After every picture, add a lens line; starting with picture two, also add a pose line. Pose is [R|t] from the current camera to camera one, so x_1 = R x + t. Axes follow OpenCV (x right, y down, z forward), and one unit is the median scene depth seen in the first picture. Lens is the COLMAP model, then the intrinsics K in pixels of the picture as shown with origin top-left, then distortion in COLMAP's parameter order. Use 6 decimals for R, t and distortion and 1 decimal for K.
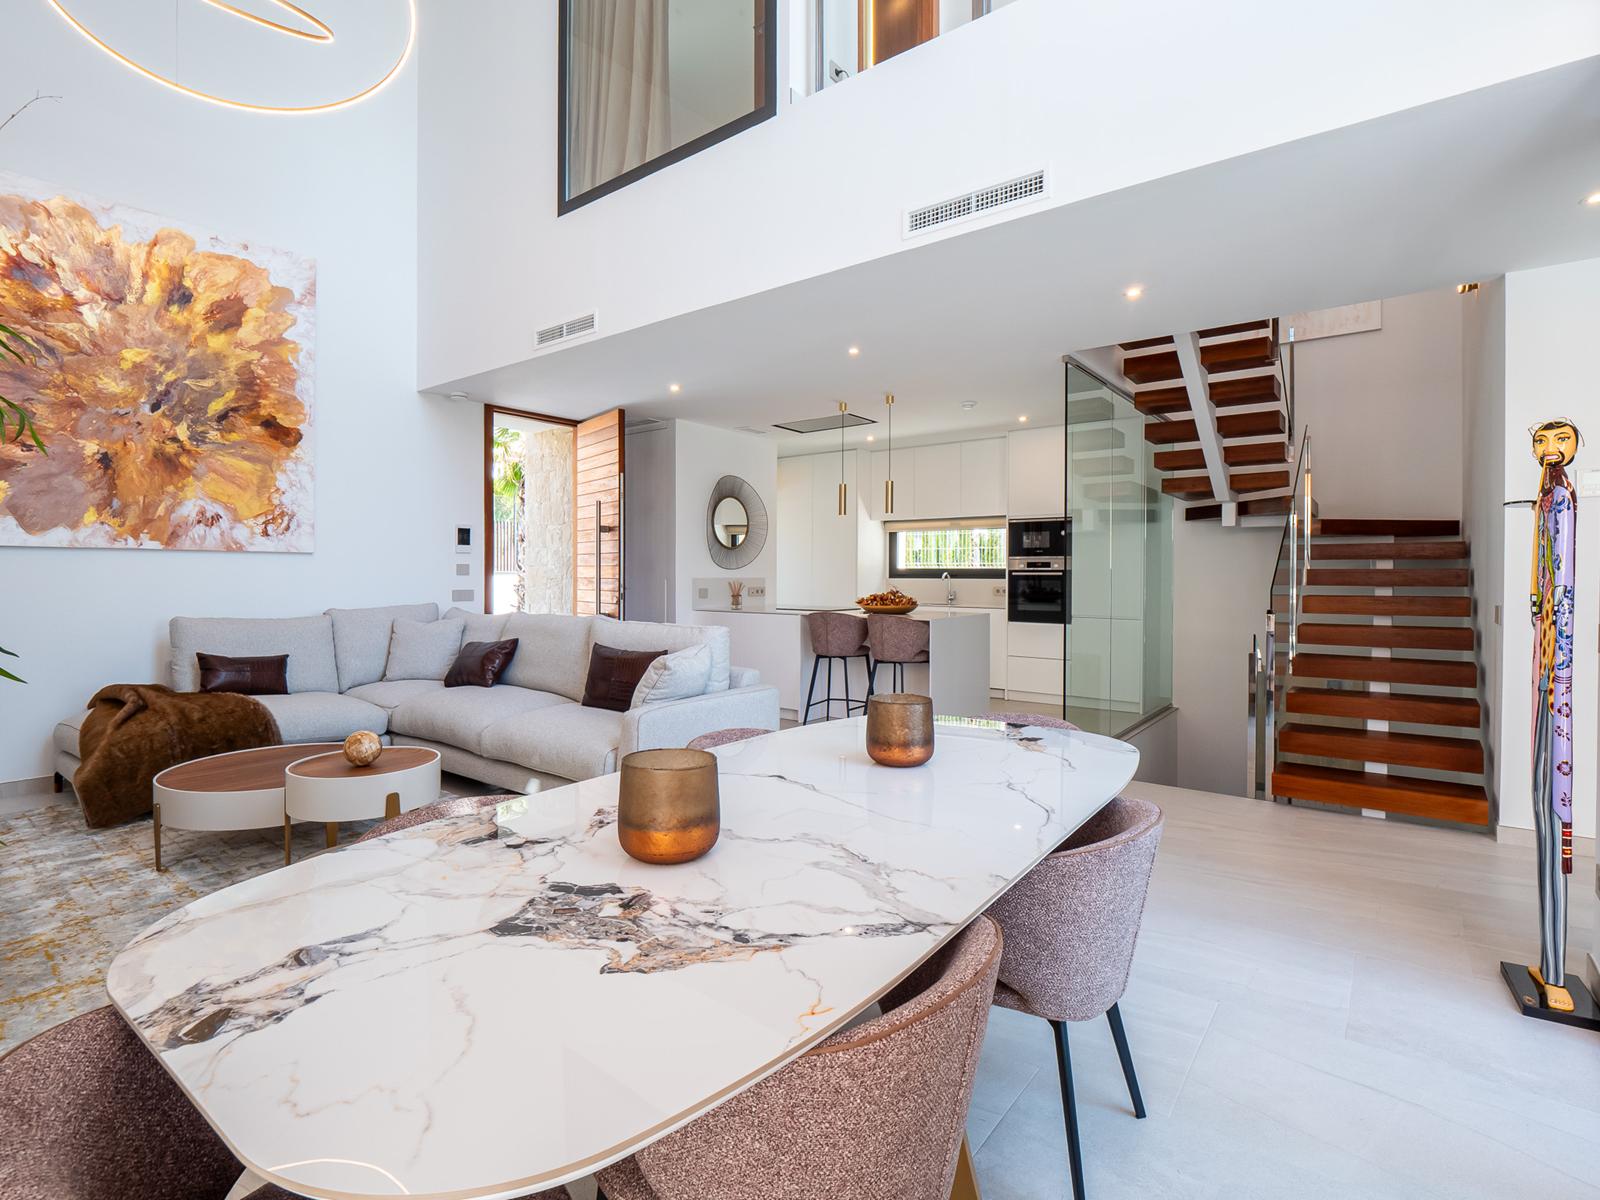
lens RADIAL K [[783.2, 0, 791.0], [0, 783.2, 582.5], [0, 0, 1]] dist [-0.024134, 0.002533]
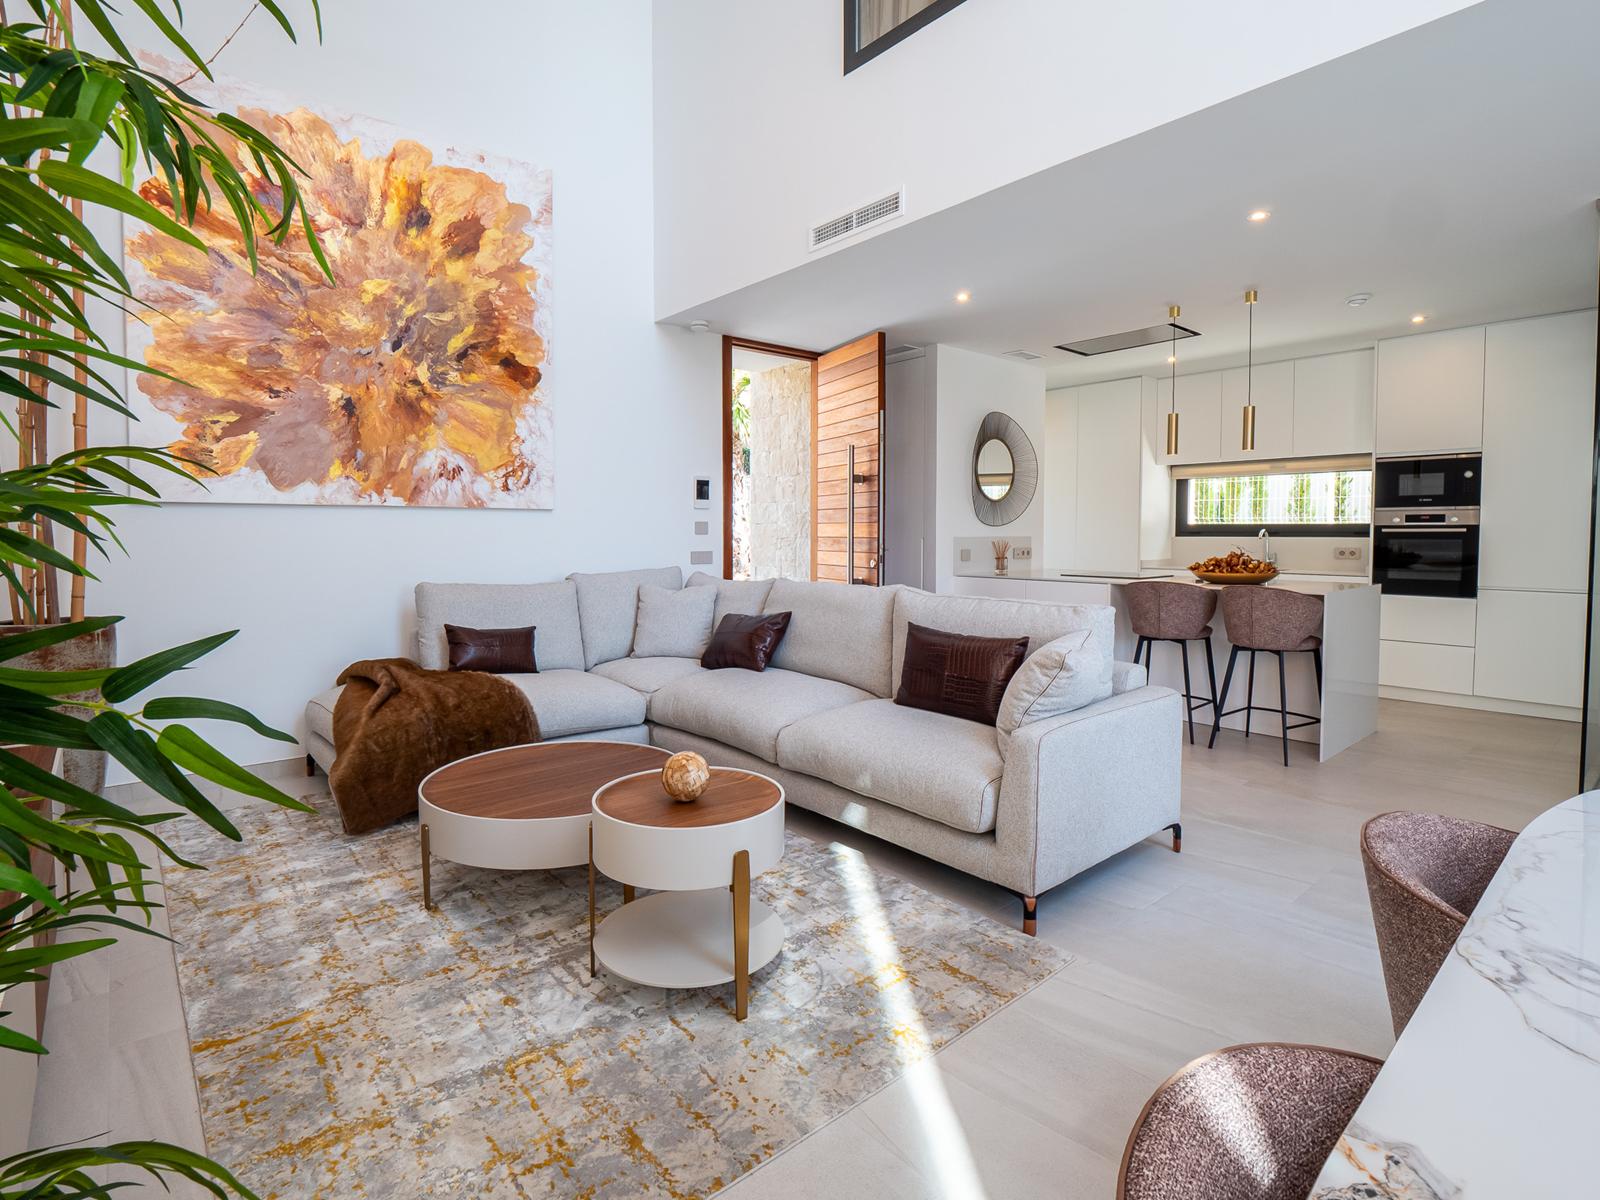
lens RADIAL K [[783.2, 0, 747.6], [0, 783.2, 565.3], [0, 0, 1]] dist [-0.024134, 0.002533]
pose [[0.972657, 0.005327, -0.232187, -0.213408], [0.001773, 0.999537, 0.030360, -0.001656], [0.232241, -0.029942, 0.972197, 0.207072]]
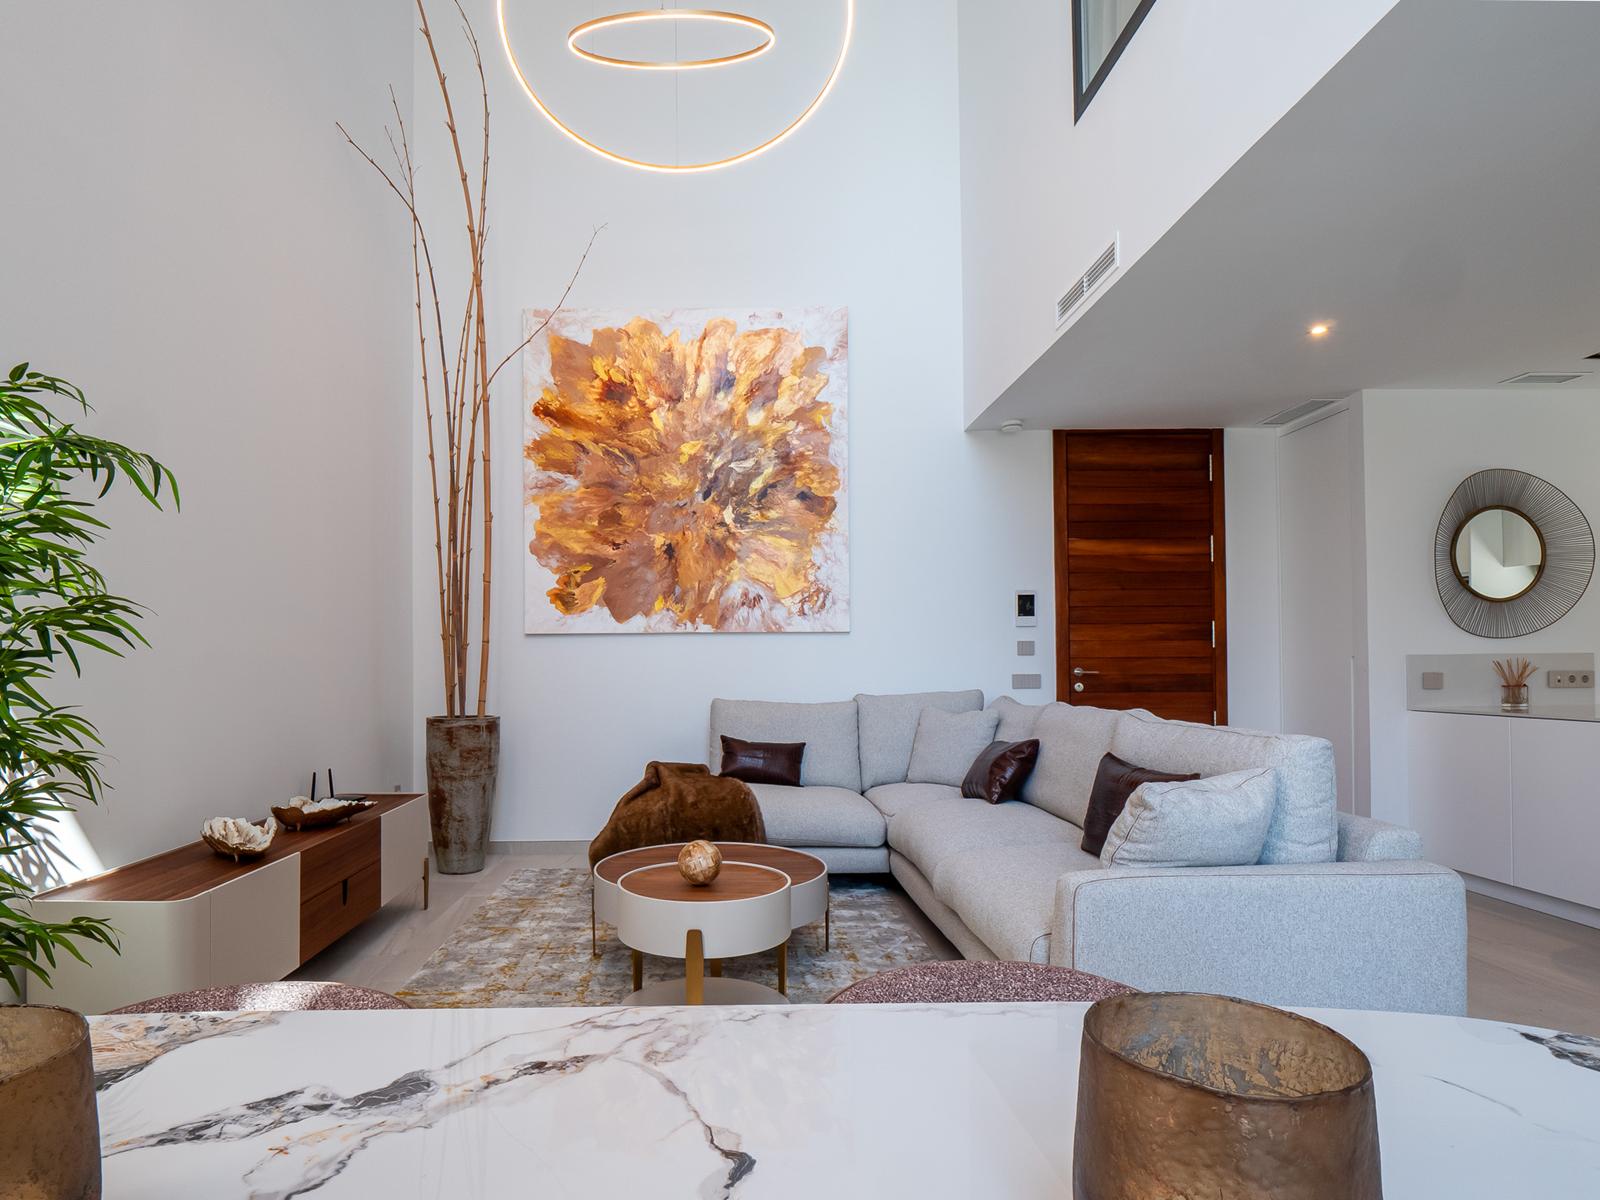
lens RADIAL K [[872.0, 0, 749.7], [0, 872.0, 657.1], [0, 0, 1]] dist [-0.010026, -0.005922]
pose [[0.613806, -0.018329, -0.789244, 0.119711], [0.000988, 0.999747, -0.022450, 0.014876], [0.789456, 0.013000, 0.613669, 0.316982]]
